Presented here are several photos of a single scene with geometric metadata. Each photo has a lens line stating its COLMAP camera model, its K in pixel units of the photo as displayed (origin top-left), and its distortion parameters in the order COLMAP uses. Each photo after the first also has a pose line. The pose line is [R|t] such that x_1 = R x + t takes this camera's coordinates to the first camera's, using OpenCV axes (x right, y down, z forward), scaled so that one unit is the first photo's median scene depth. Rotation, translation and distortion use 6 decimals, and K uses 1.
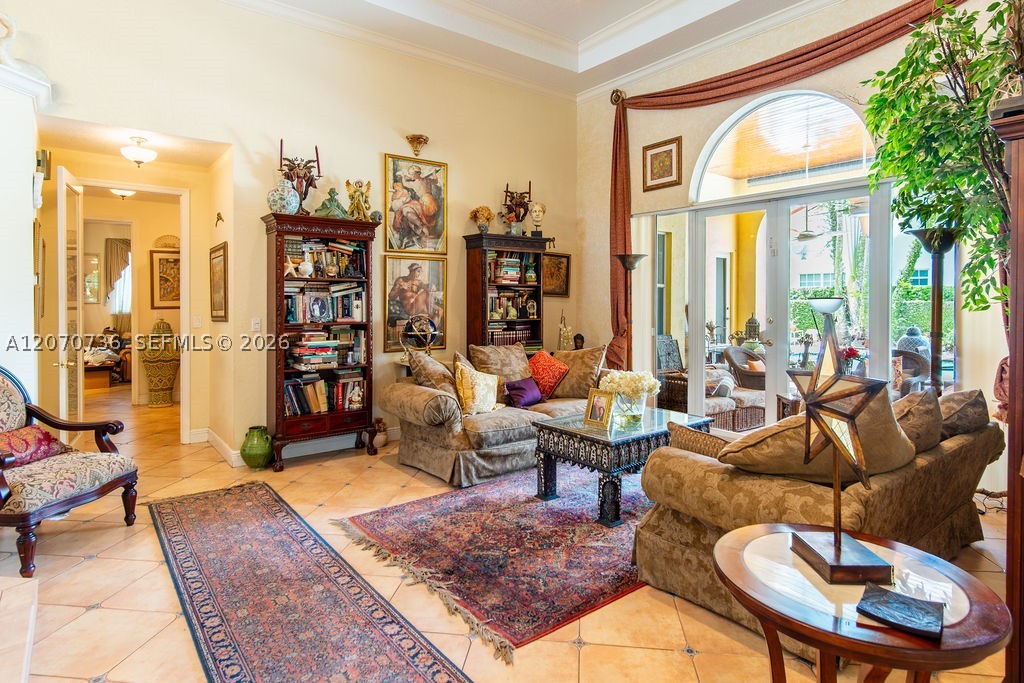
lens RADIAL K [[547.8, 0, 529.7], [0, 547.8, 308.8], [0, 0, 1]] dist [0.005047, 0.002622]
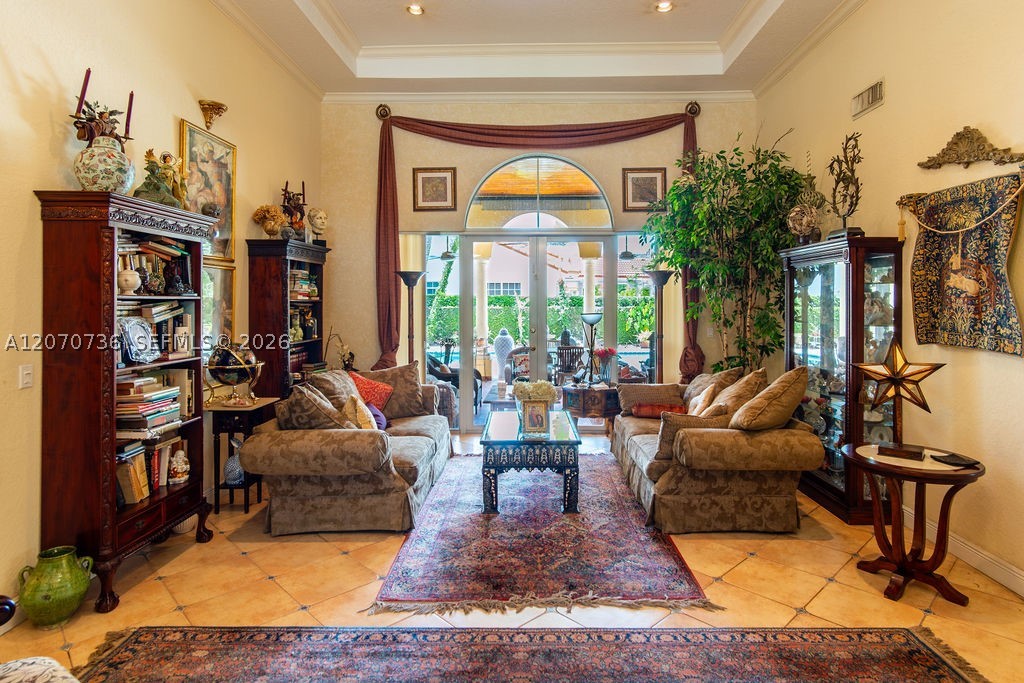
lens RADIAL K [[547.8, 0, 518.5], [0, 547.8, 305.8], [0, 0, 1]] dist [0.005047, 0.002622]
pose [[0.641587, -0.005709, 0.767029, -0.518945], [0.012574, 0.999916, -0.003075, -0.031018], [-0.766947, 0.011617, 0.641605, 0.201031]]
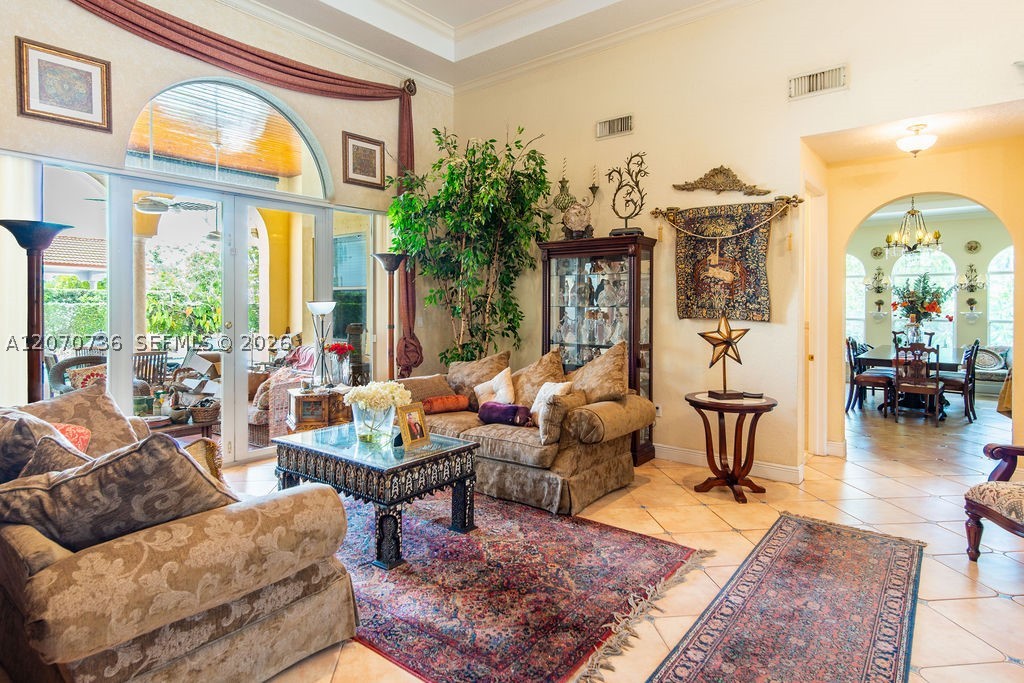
lens RADIAL K [[564.3, 0, 497.1], [0, 564.3, 306.4], [0, 0, 1]] dist [0.013528, -0.005140]
pose [[-0.205342, -0.006899, 0.978666, -0.540270], [0.010578, 0.999901, 0.009268, -0.013715], [-0.978633, 0.012256, -0.205249, 0.715579]]
